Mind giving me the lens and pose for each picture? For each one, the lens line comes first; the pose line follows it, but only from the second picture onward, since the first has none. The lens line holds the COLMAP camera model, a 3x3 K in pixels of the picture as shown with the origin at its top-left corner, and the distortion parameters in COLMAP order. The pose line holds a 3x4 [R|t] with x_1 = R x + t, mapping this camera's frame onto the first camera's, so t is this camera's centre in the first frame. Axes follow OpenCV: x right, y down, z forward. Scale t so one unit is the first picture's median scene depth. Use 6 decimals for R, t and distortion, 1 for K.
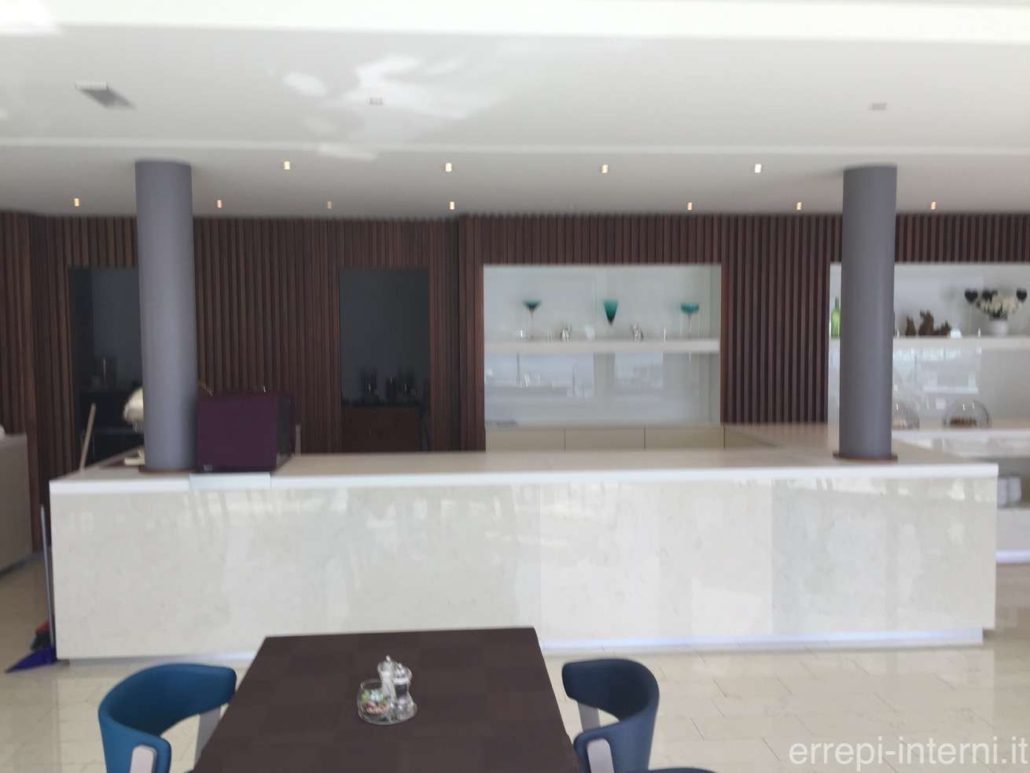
lens RADIAL K [[870.6, 0, 538.5], [0, 870.6, 425.6], [0, 0, 1]] dist [0.088546, -0.000750]
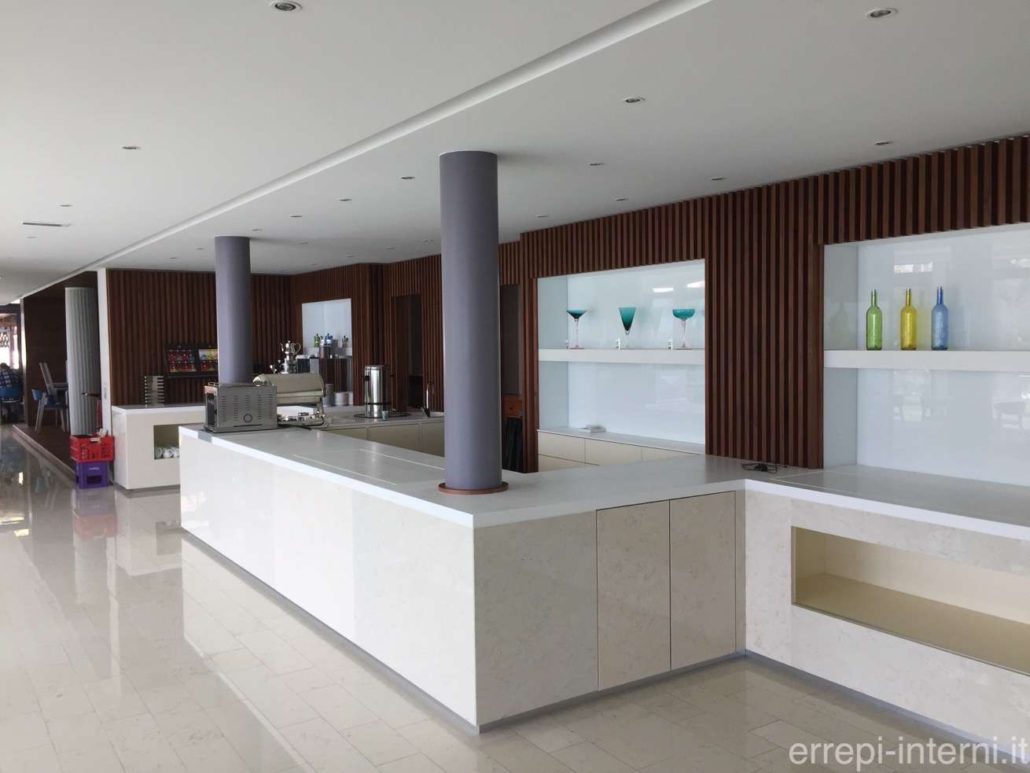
lens RADIAL K [[880.4, 0, 512.4], [0, 880.4, 400.1], [0, 0, 1]] dist [0.103359, -0.155120]
pose [[0.477633, 0.064948, -0.876156, 0.935402], [-0.087201, 0.995844, 0.026283, -0.065507], [0.874221, 0.063848, 0.481311, 0.500678]]
